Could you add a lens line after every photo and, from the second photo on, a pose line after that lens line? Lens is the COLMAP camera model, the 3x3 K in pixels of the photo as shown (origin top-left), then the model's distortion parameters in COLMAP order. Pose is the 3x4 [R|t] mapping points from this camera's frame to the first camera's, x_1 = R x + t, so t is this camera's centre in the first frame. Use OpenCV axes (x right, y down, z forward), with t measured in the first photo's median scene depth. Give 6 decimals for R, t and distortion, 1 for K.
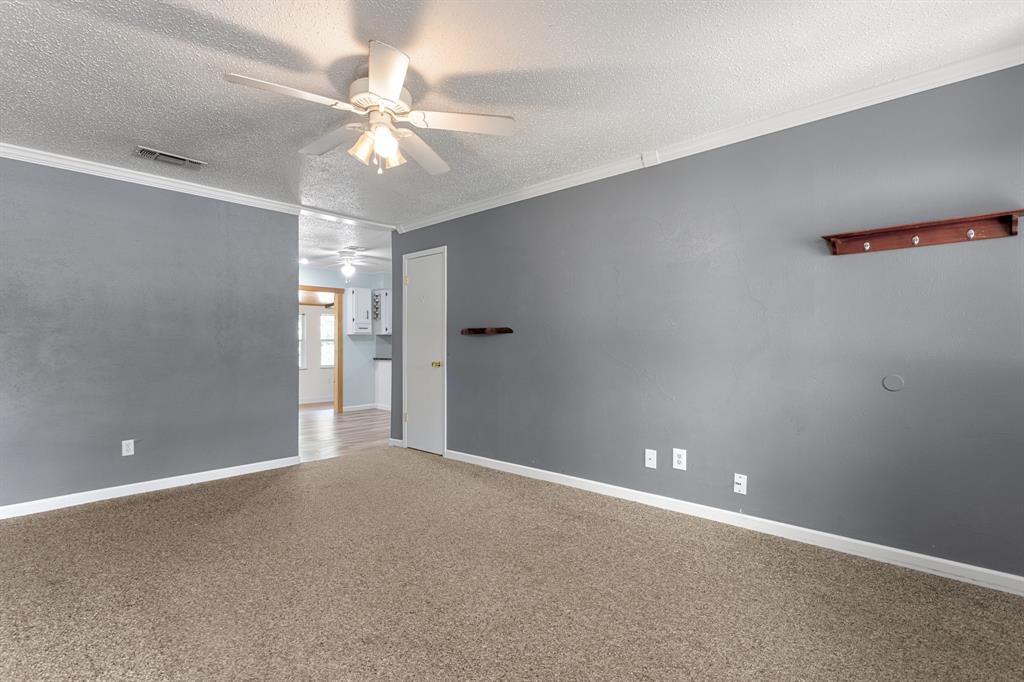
lens RADIAL K [[490.3, 0, 514.3], [0, 490.3, 342.2], [0, 0, 1]] dist [-0.000646, -0.000122]
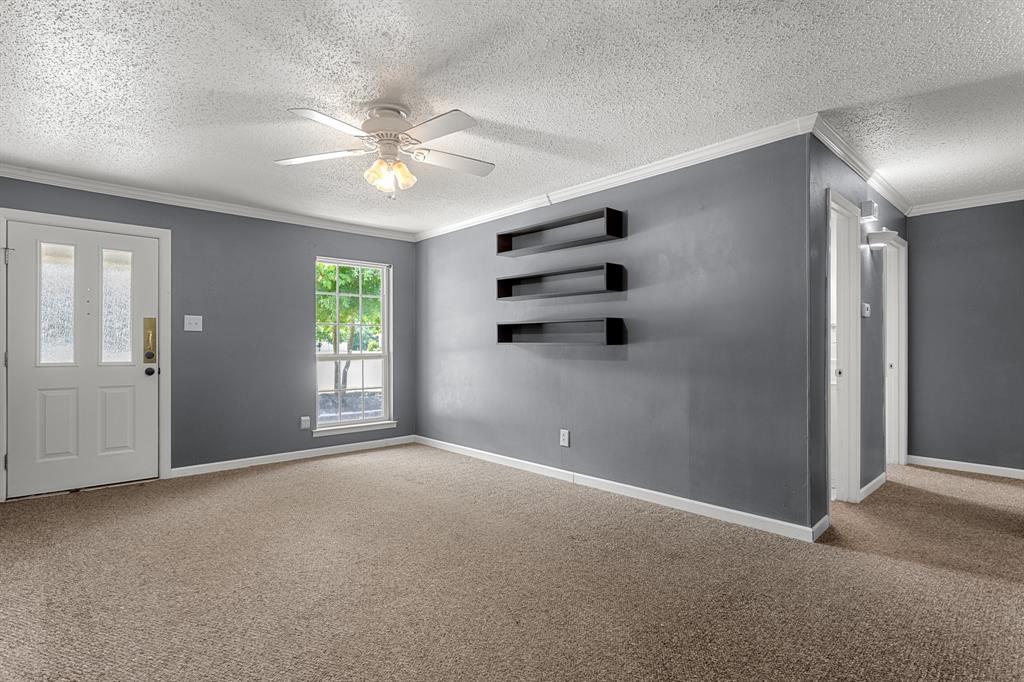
lens RADIAL K [[508.1, 0, 510.6], [0, 508.1, 344.3], [0, 0, 1]] dist [-0.003122, -0.000432]
pose [[-0.997475, 0.003046, 0.070950, -0.472200], [0.002564, 0.999973, -0.006883, 0.005859], [-0.070969, -0.006684, -0.997456, 1.598656]]
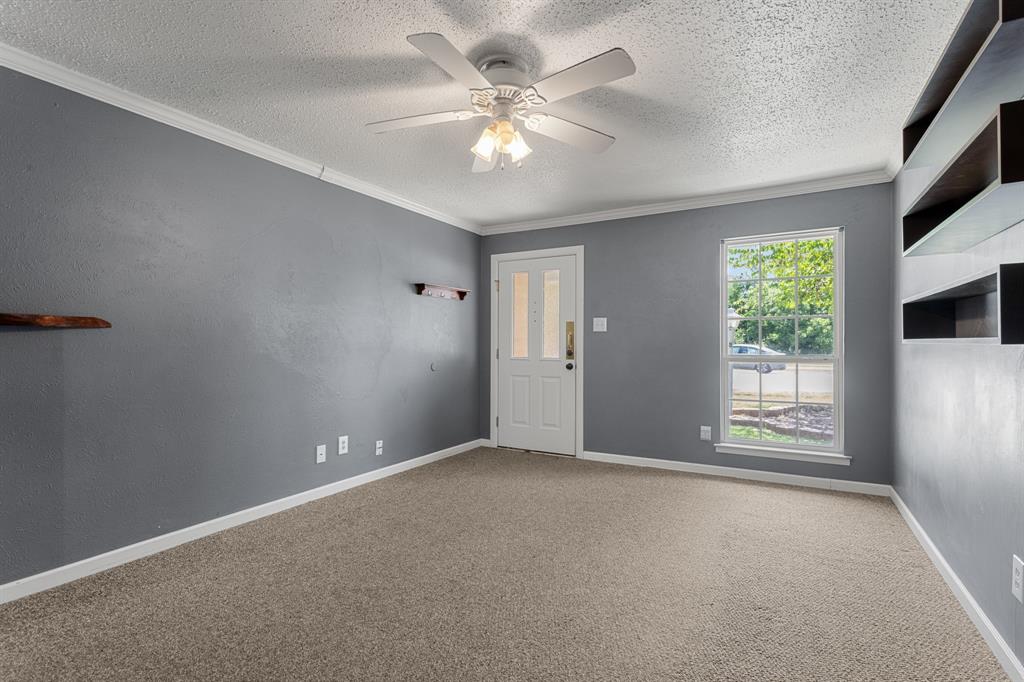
lens RADIAL K [[490.3, 0, 512.3], [0, 490.3, 341.7], [0, 0, 1]] dist [-0.000646, -0.000122]
pose [[-0.230355, 0.009596, 0.973059, -0.897536], [-0.001608, 0.999946, -0.010241, 0.003909], [-0.973105, -0.003923, -0.230328, 0.880991]]
